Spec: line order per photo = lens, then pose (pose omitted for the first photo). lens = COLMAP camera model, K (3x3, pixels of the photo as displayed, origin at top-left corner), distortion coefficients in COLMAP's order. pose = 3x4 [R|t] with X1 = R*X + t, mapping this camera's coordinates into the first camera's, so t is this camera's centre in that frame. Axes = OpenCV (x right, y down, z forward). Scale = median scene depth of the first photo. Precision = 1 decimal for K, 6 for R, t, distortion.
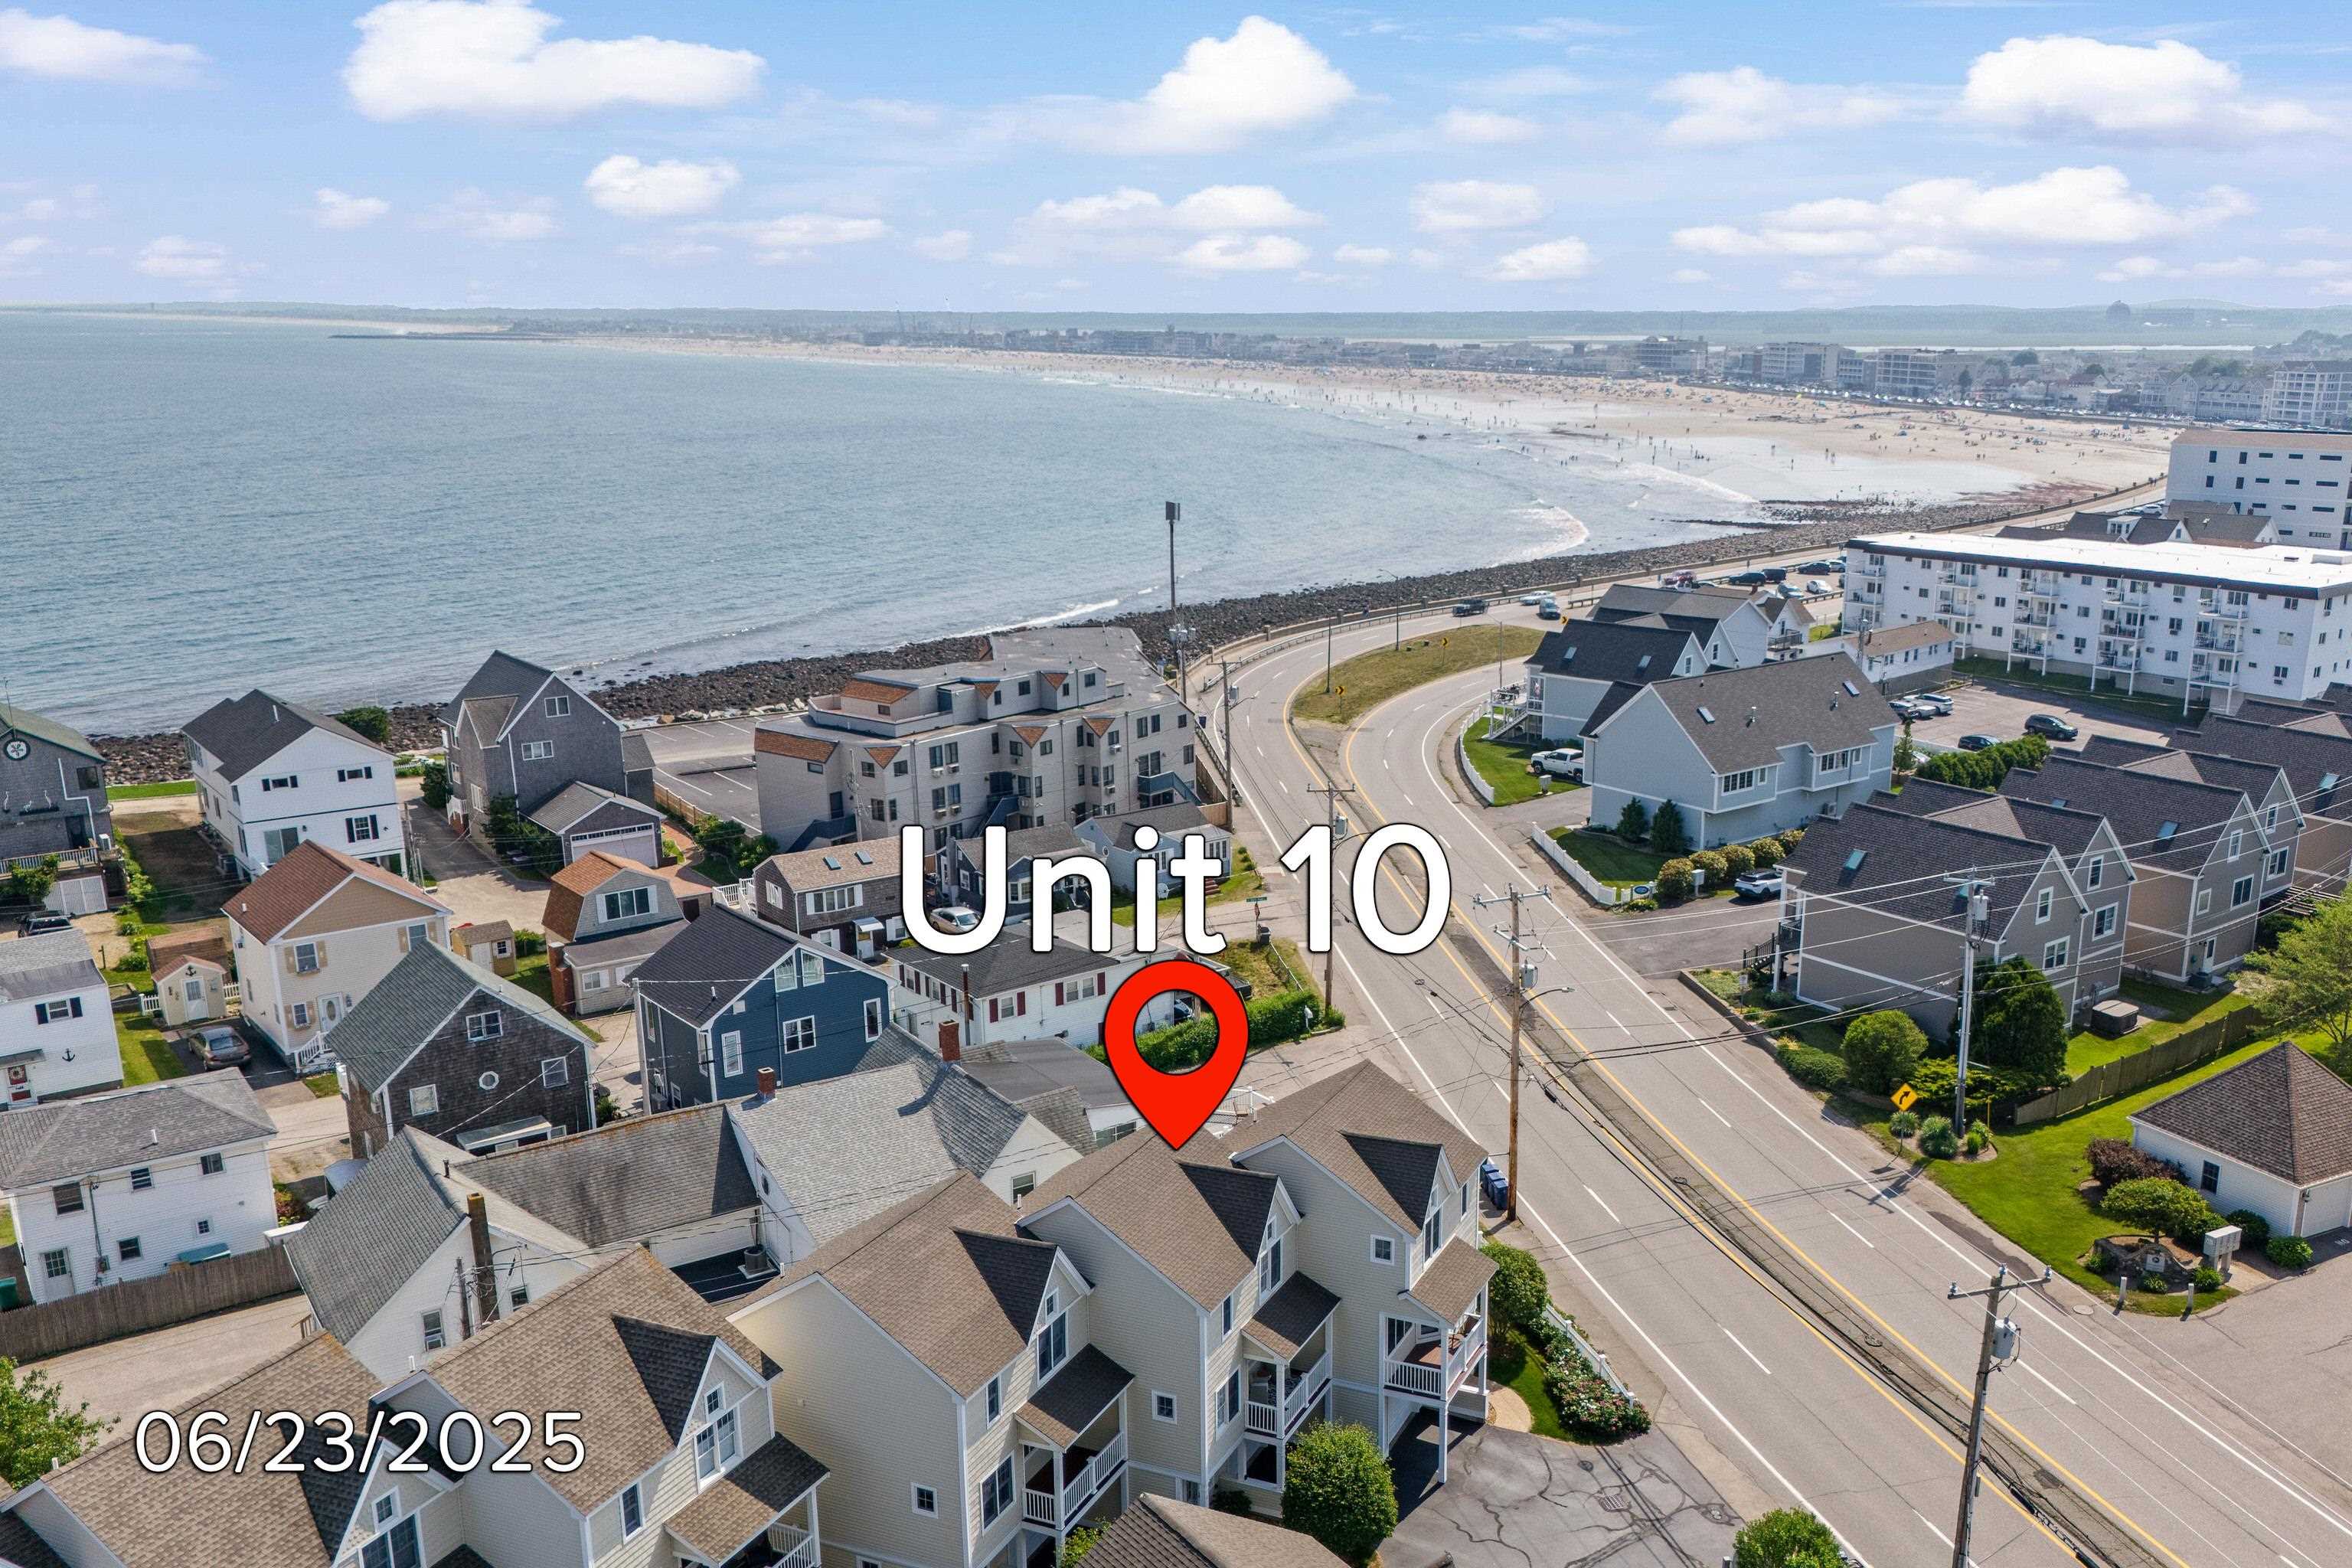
lens RADIAL K [[2021.1, 0, 1359.9], [0, 2021.1, 877.0], [0, 0, 1]] dist [0.077186, -0.082503]
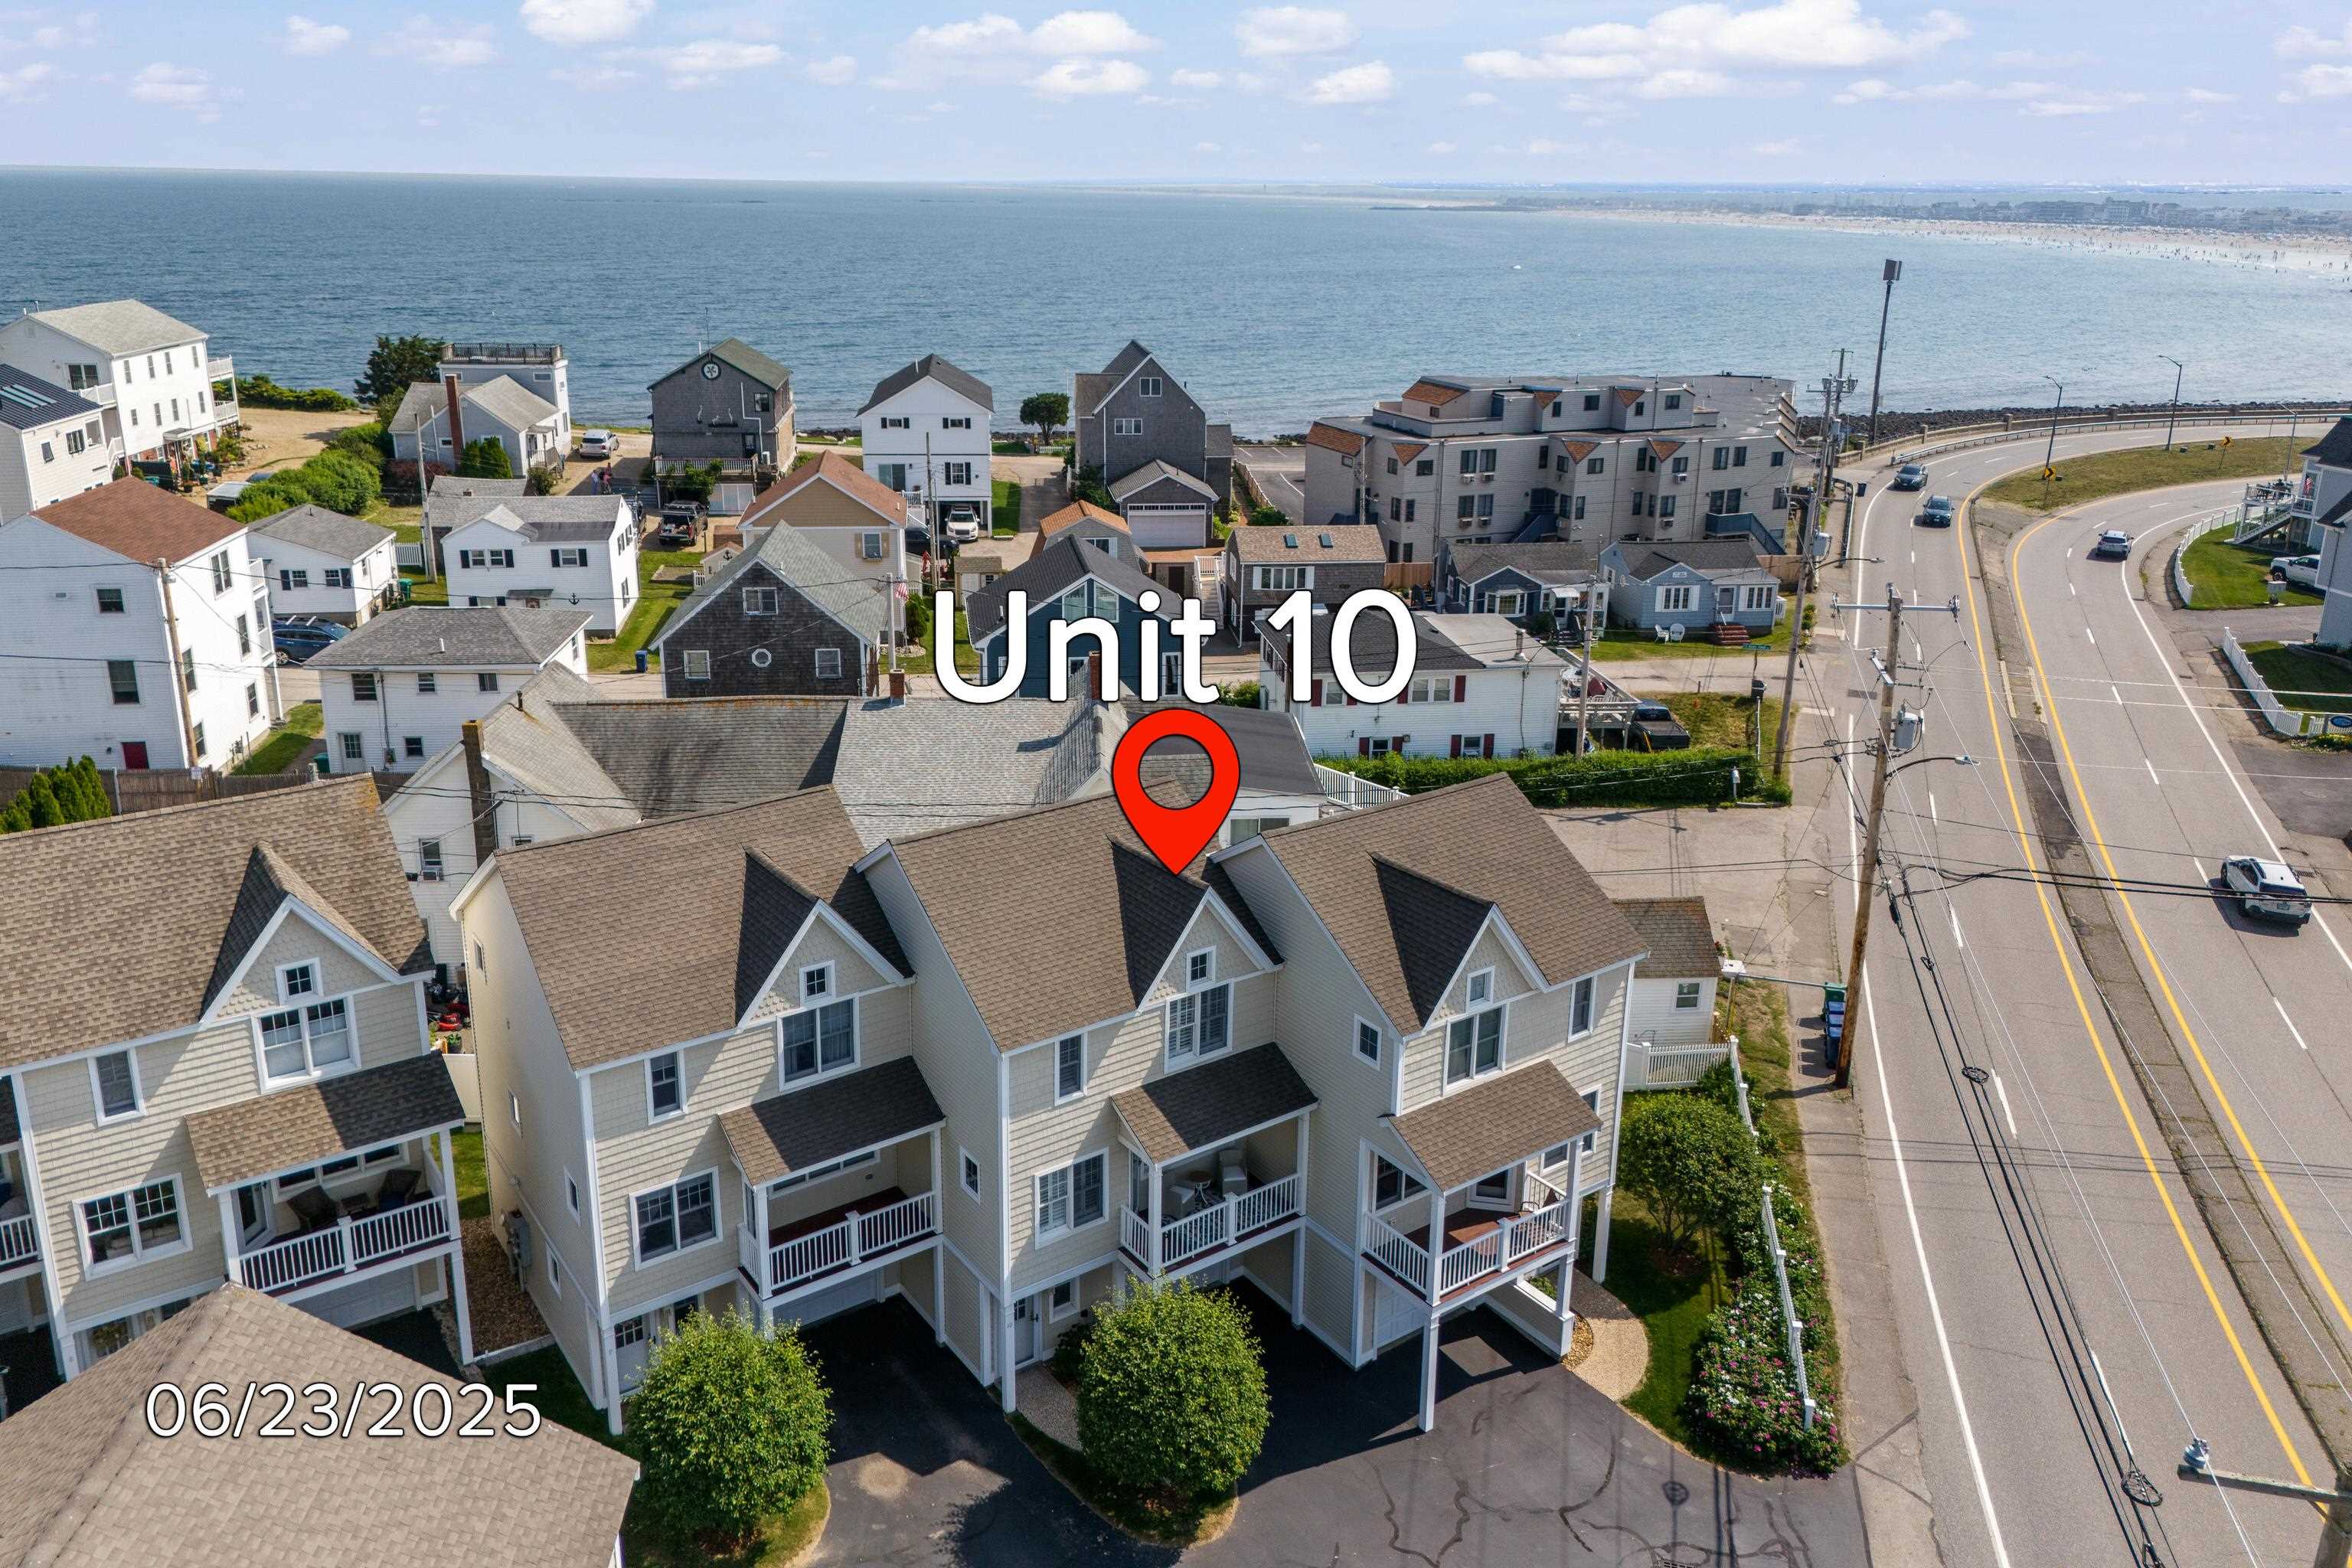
lens RADIAL K [[1735.5, 0, 1179.3], [0, 1735.5, 691.0], [0, 0, 1]] dist [0.089618, -0.107847]
pose [[0.843927, 0.153732, -0.513959, 0.117334], [-0.151199, 0.987382, 0.047070, 0.030255], [0.514710, 0.037987, 0.856522, 0.256830]]
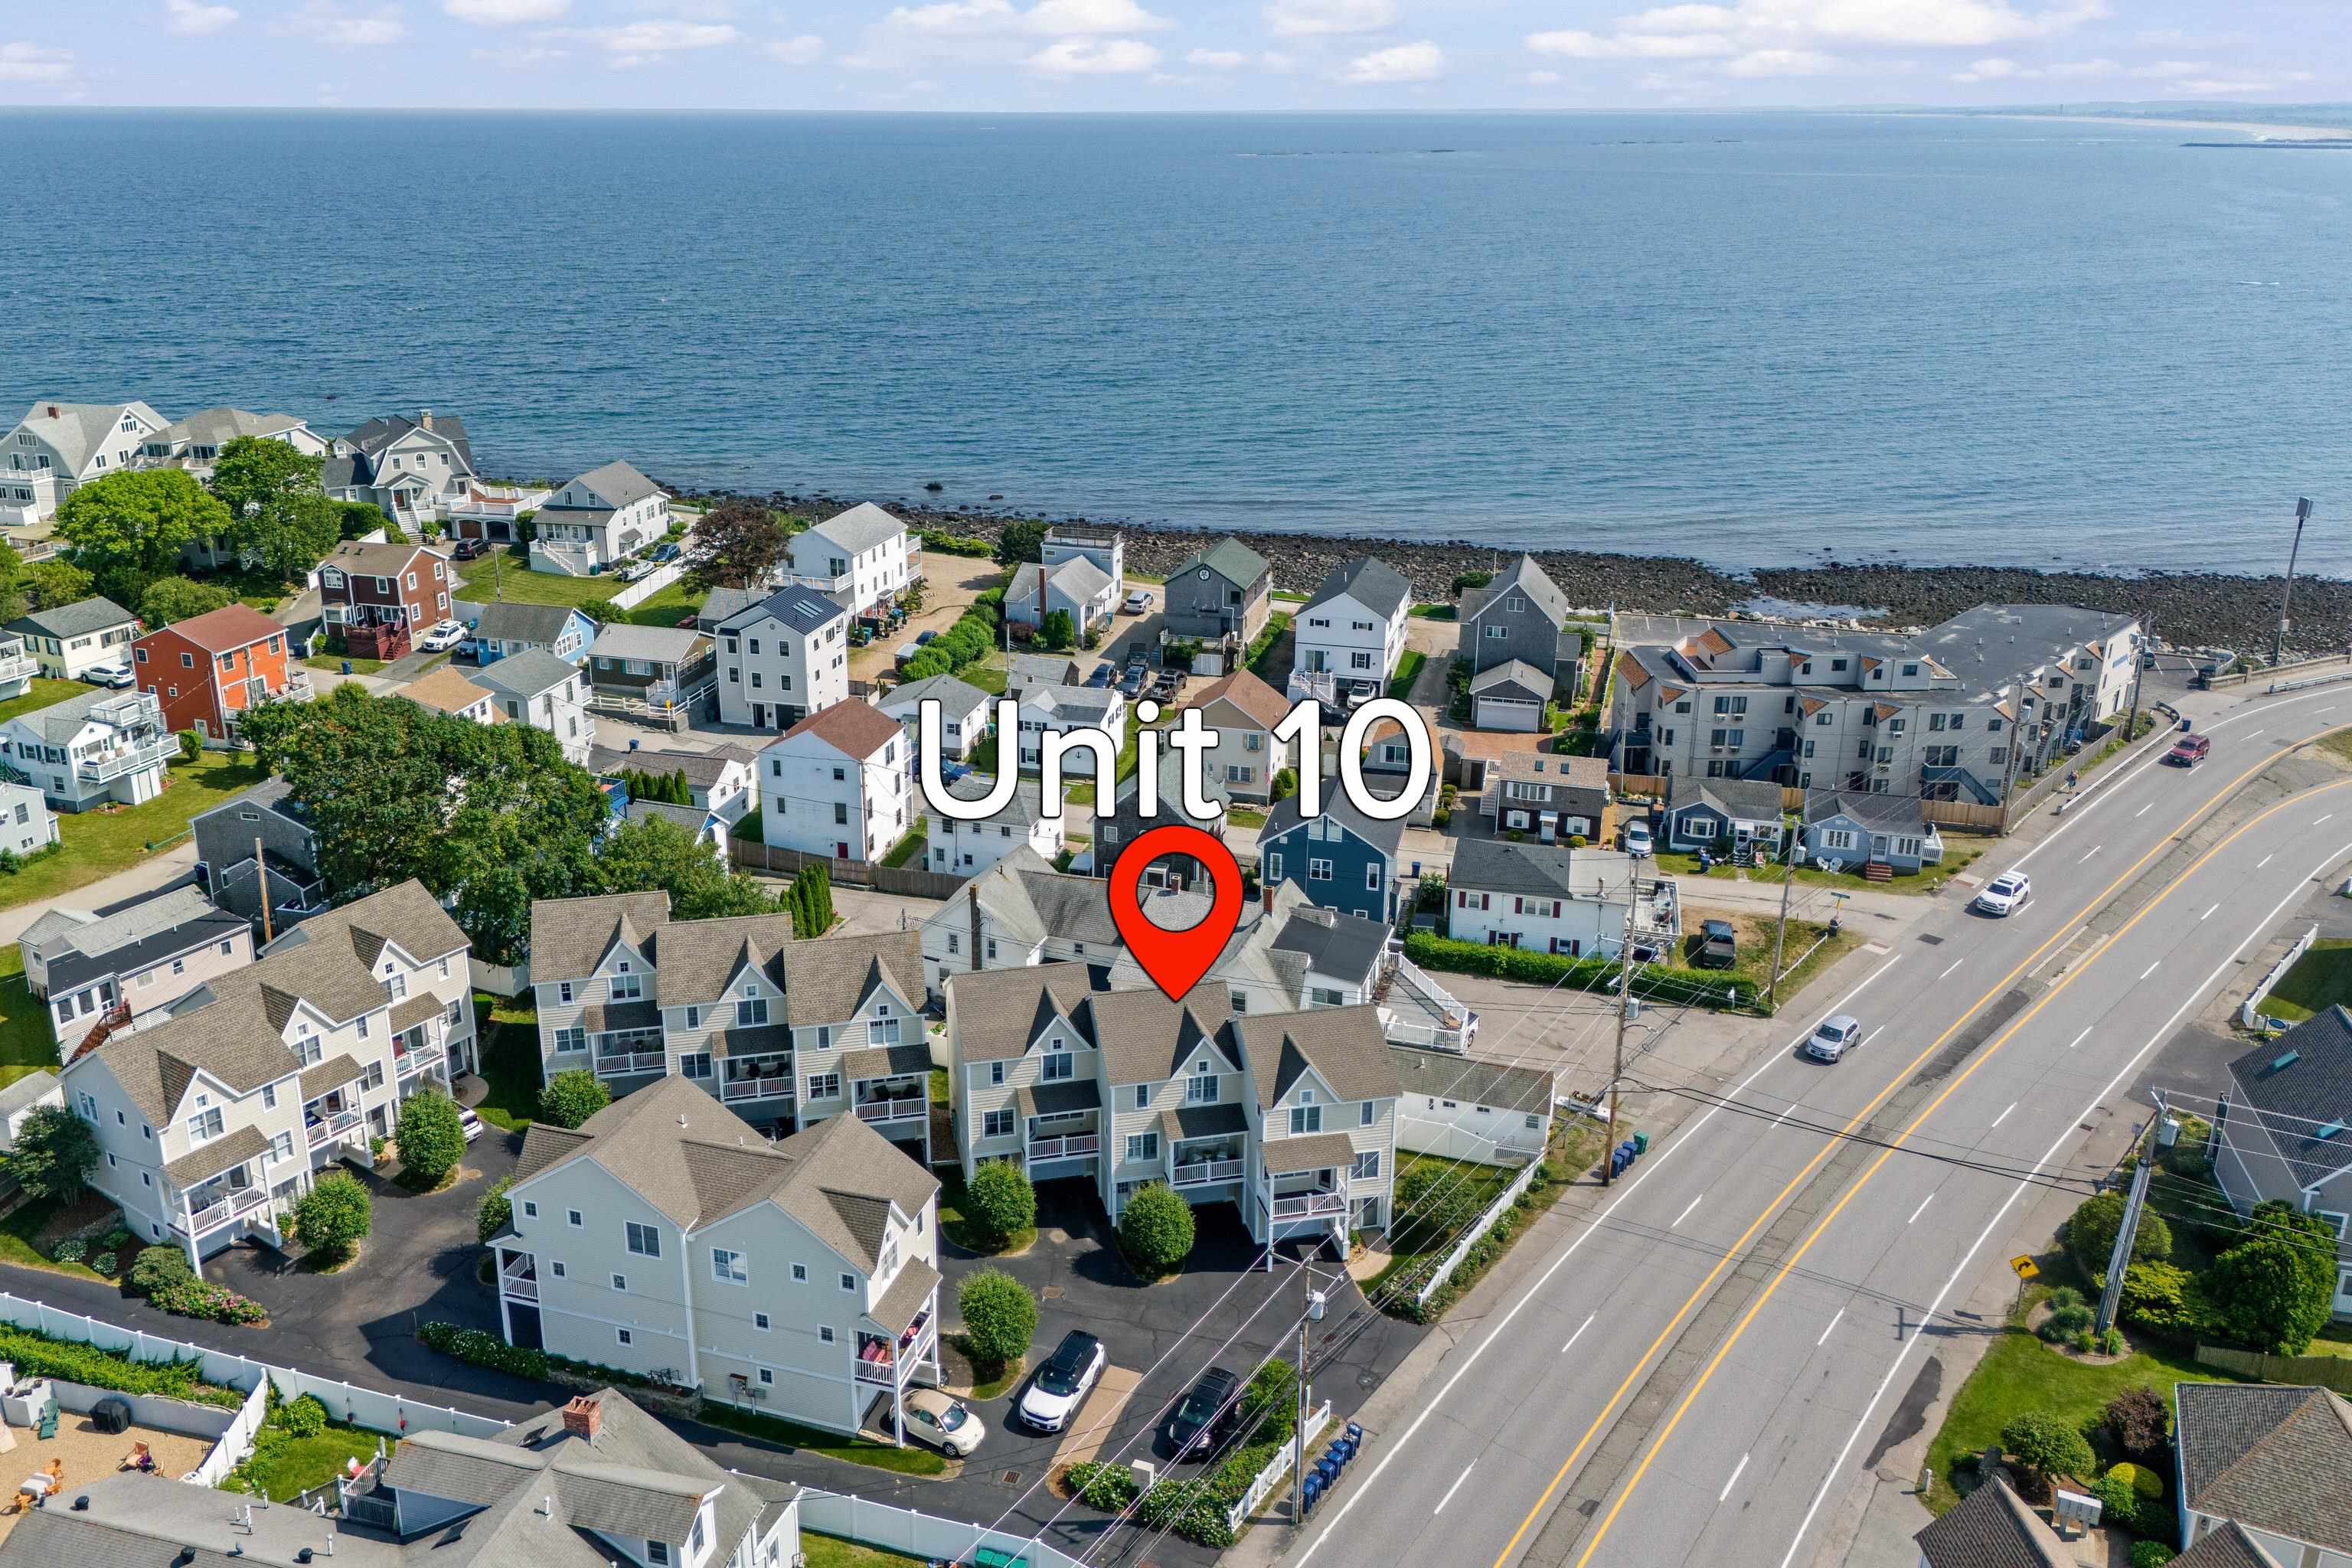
lens RADIAL K [[1846.0, 0, 1105.8], [0, 1846.0, 718.1], [0, 0, 1]] dist [0.123712, -0.202901]
pose [[0.561568, 0.254664, -0.787266, 0.516882], [-0.217778, 0.963402, 0.156297, -0.158378], [0.798257, 0.083678, 0.596476, 0.013314]]
